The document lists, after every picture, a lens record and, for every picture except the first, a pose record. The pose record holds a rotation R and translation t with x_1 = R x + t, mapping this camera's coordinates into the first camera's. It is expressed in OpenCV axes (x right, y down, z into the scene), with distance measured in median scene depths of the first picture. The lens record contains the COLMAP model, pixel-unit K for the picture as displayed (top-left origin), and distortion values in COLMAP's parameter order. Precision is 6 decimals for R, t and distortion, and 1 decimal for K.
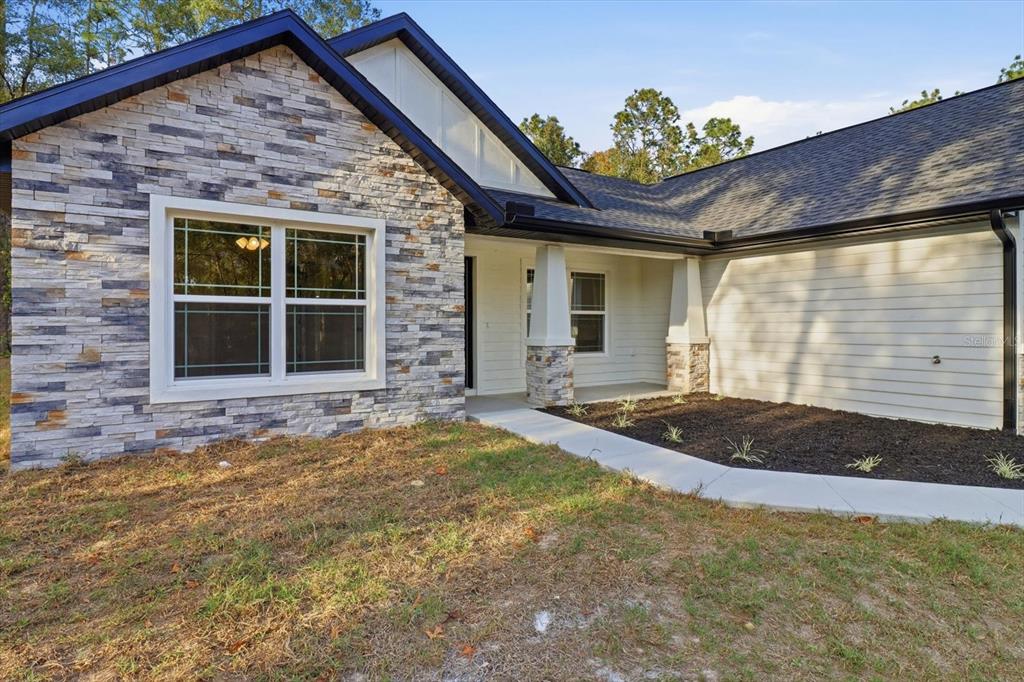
lens RADIAL K [[551.1, 0, 515.1], [0, 551.1, 327.4], [0, 0, 1]] dist [0.003162, -0.011269]
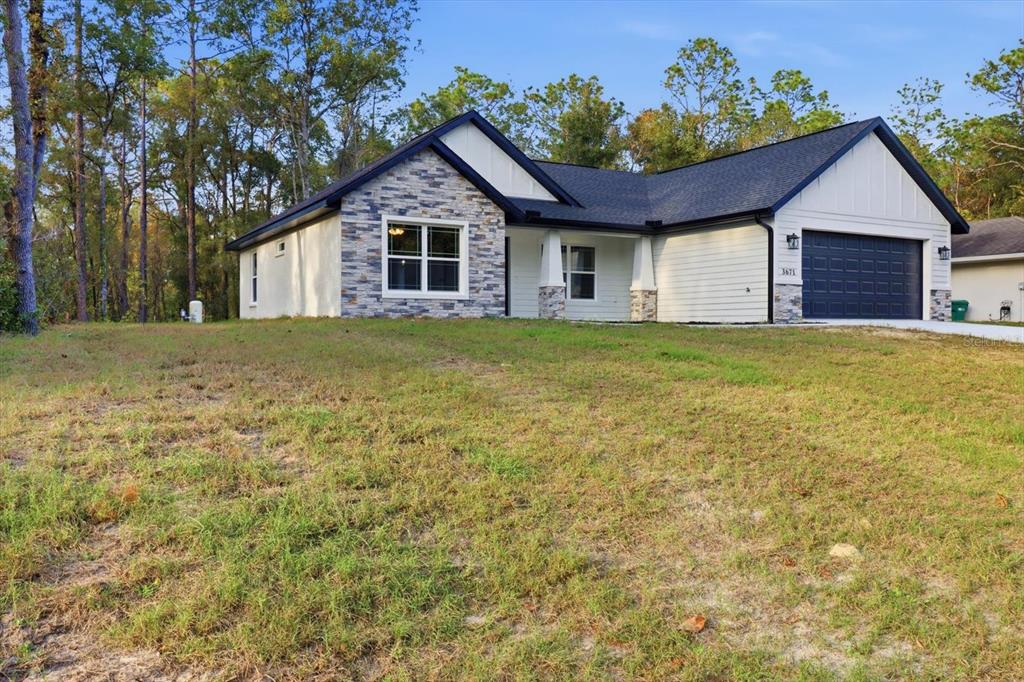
lens RADIAL K [[813.7, 0, 512.0], [0, 813.7, 341.0], [0, 0, 1]] dist [0.004414, 0.002794]
pose [[0.998069, 0.002242, -0.062077, 0.135078], [-0.001581, 0.999942, 0.010697, 0.245503], [0.062097, -0.010578, 0.998014, -2.231271]]
